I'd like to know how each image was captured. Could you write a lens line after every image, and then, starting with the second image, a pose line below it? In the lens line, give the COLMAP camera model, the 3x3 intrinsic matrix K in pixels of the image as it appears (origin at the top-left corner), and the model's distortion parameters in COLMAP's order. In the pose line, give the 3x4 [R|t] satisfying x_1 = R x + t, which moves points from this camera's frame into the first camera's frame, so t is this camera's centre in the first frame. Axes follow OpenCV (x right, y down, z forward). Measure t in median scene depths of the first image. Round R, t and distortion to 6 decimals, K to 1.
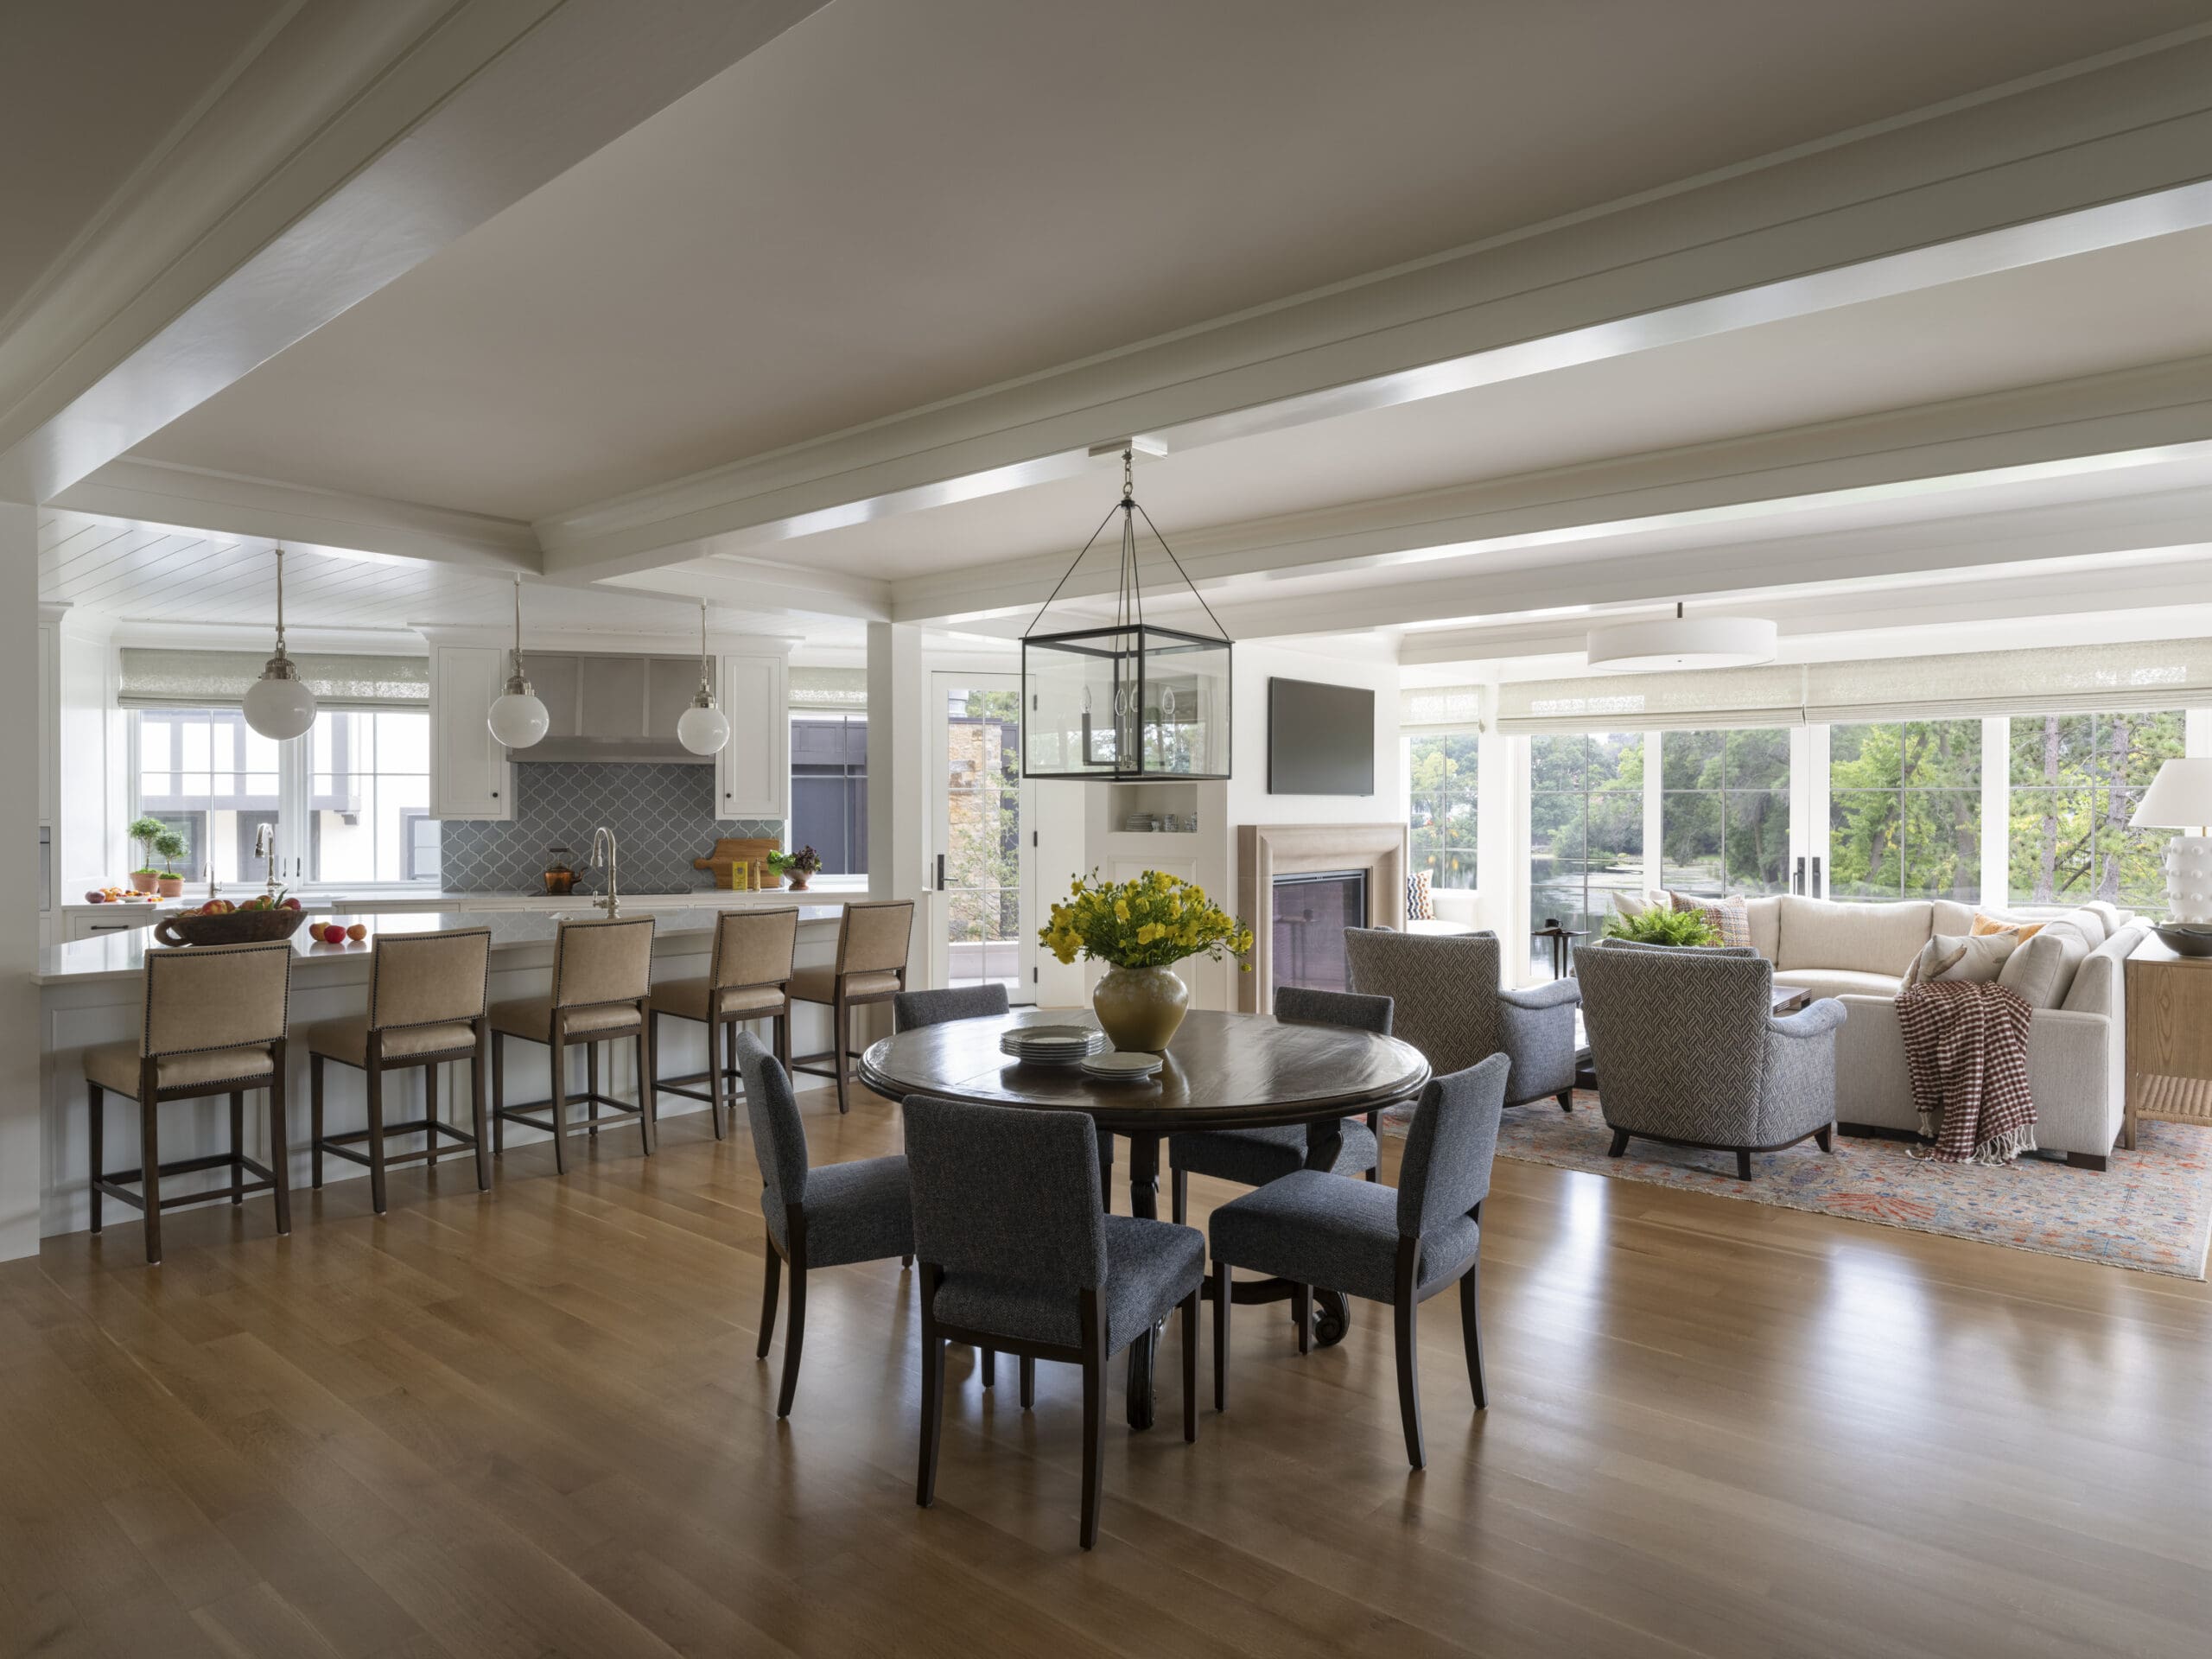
lens RADIAL K [[1386.1, 0, 1104.5], [0, 1386.1, 821.8], [0, 0, 1]] dist [-0.005512, -0.001051]
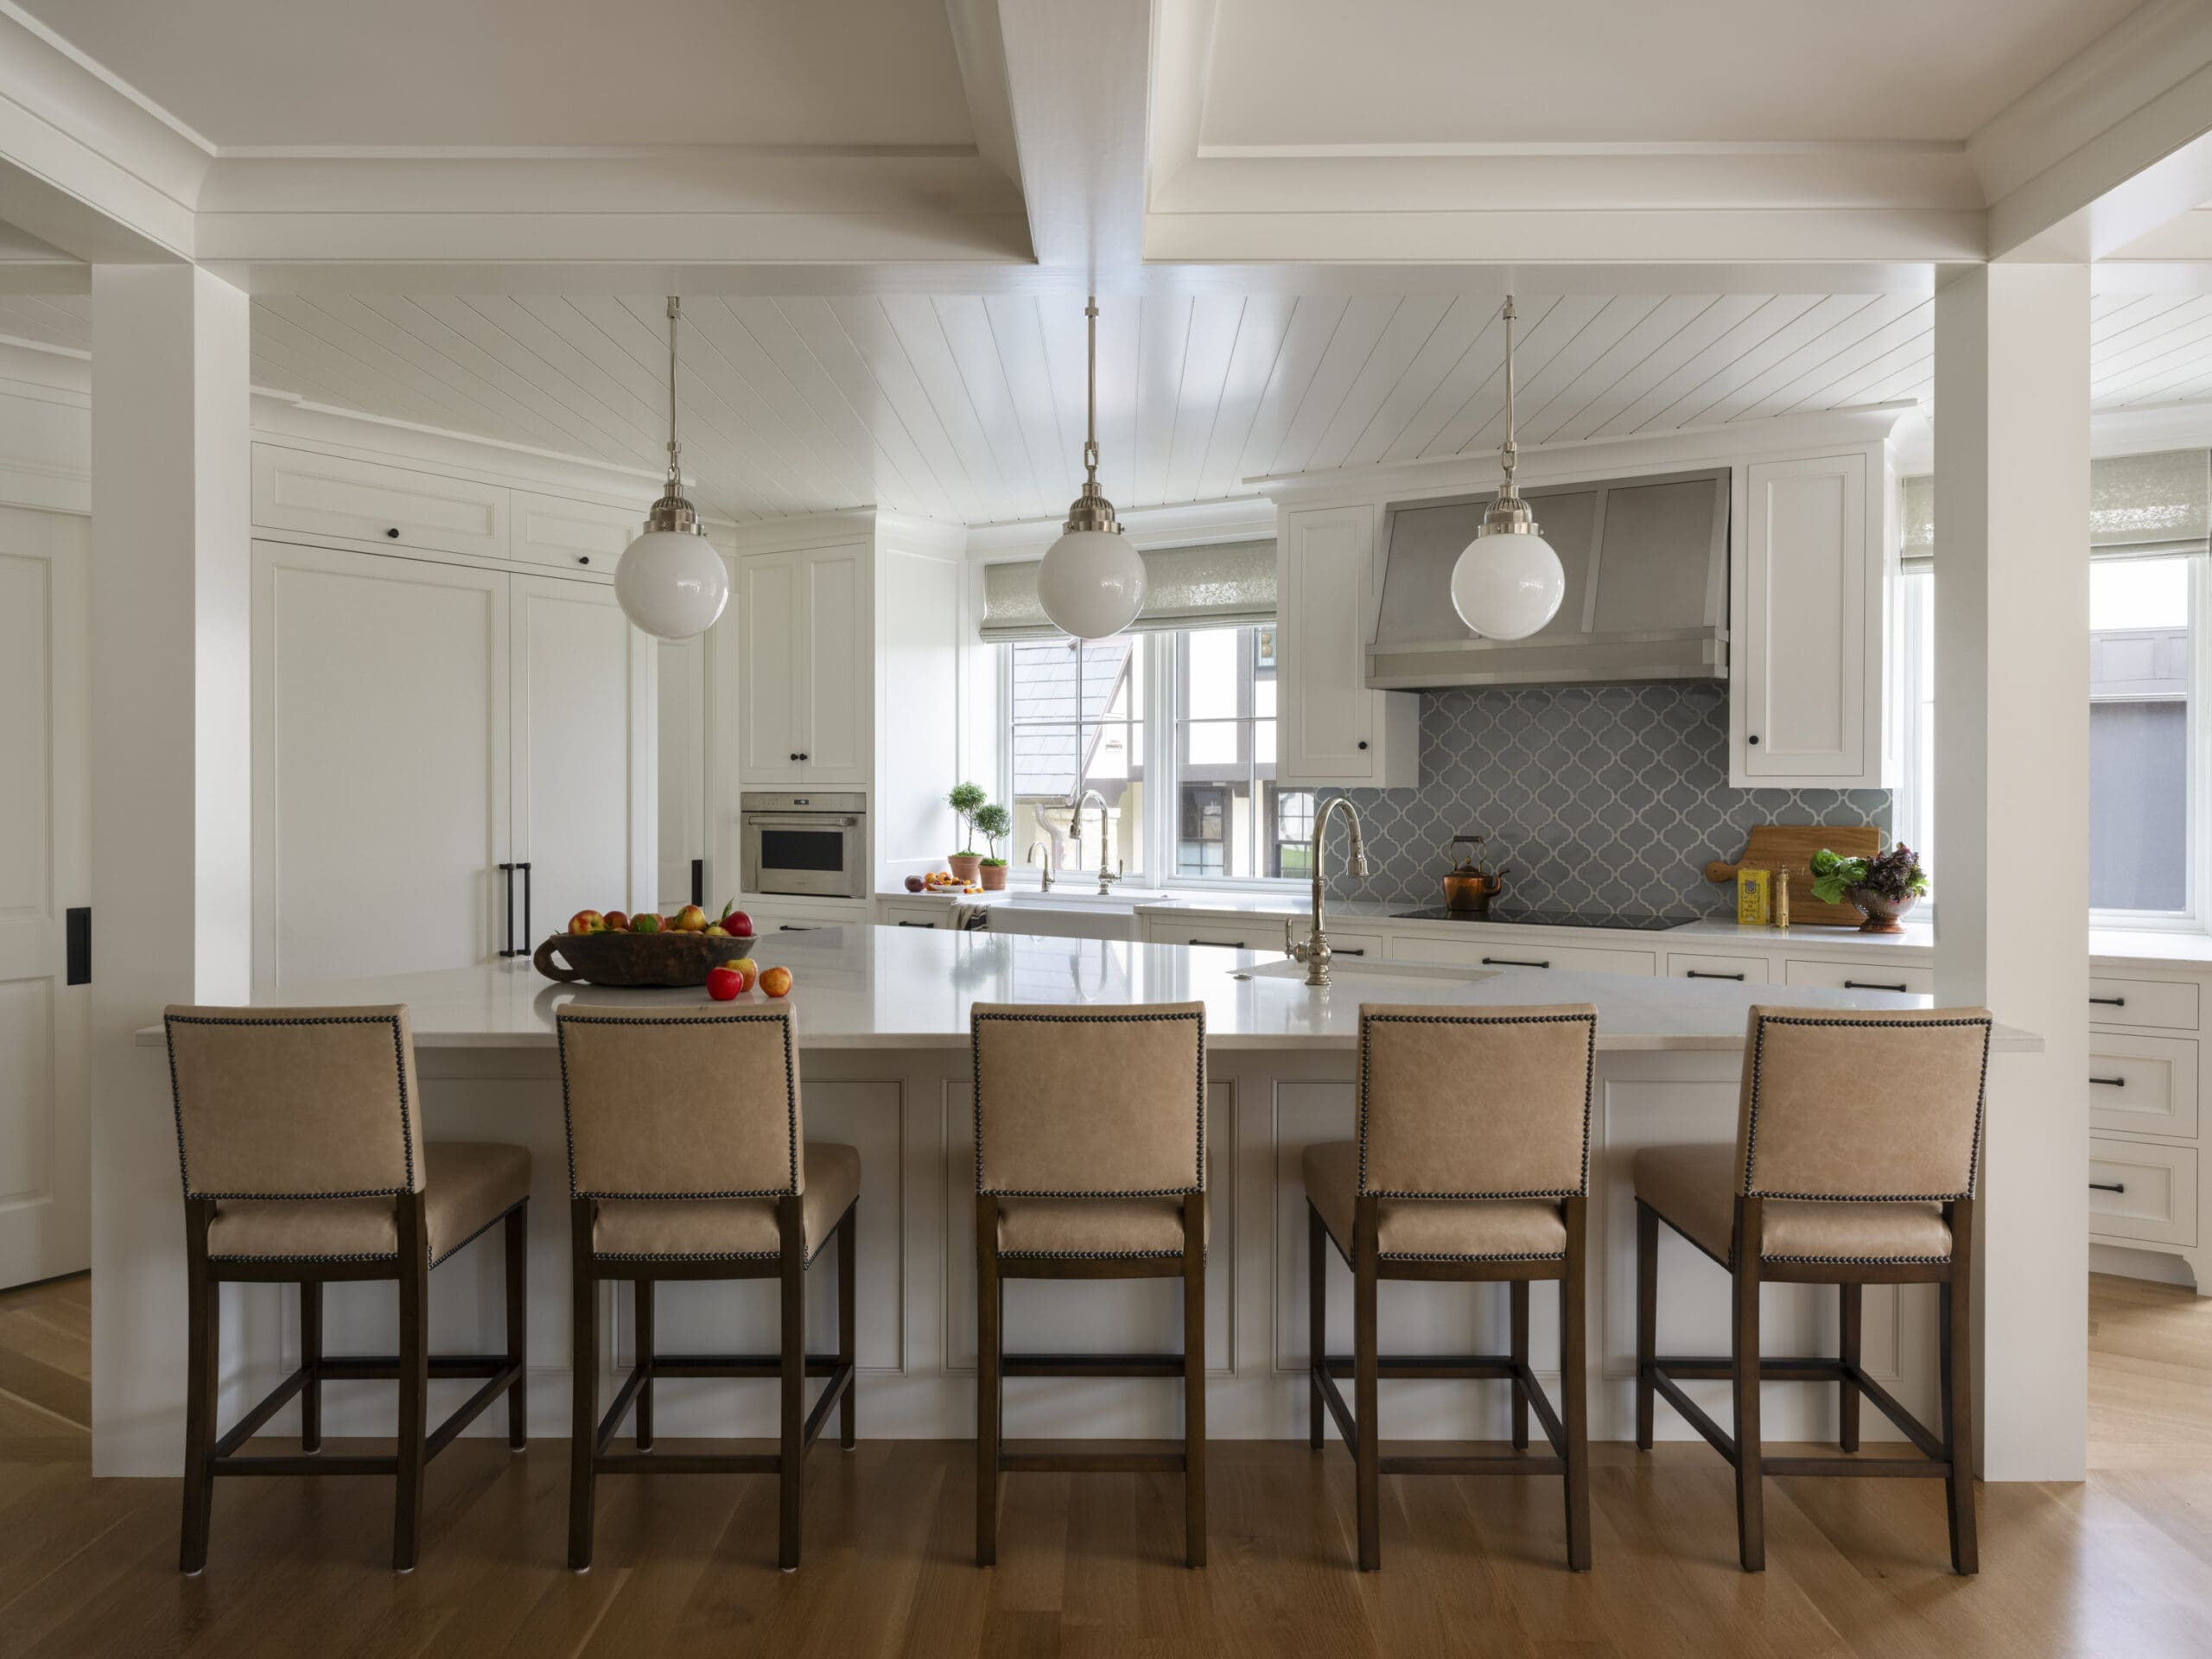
lens RADIAL K [[1642.4, 0, 1060.0], [0, 1642.4, 786.8], [0, 0, 1]] dist [0.003579, -0.004064]
pose [[0.653181, 0.002823, -0.757197, 0.018380], [-0.008053, 0.999962, -0.003219, 0.002241], [0.757159, 0.008201, 0.653179, 0.431922]]
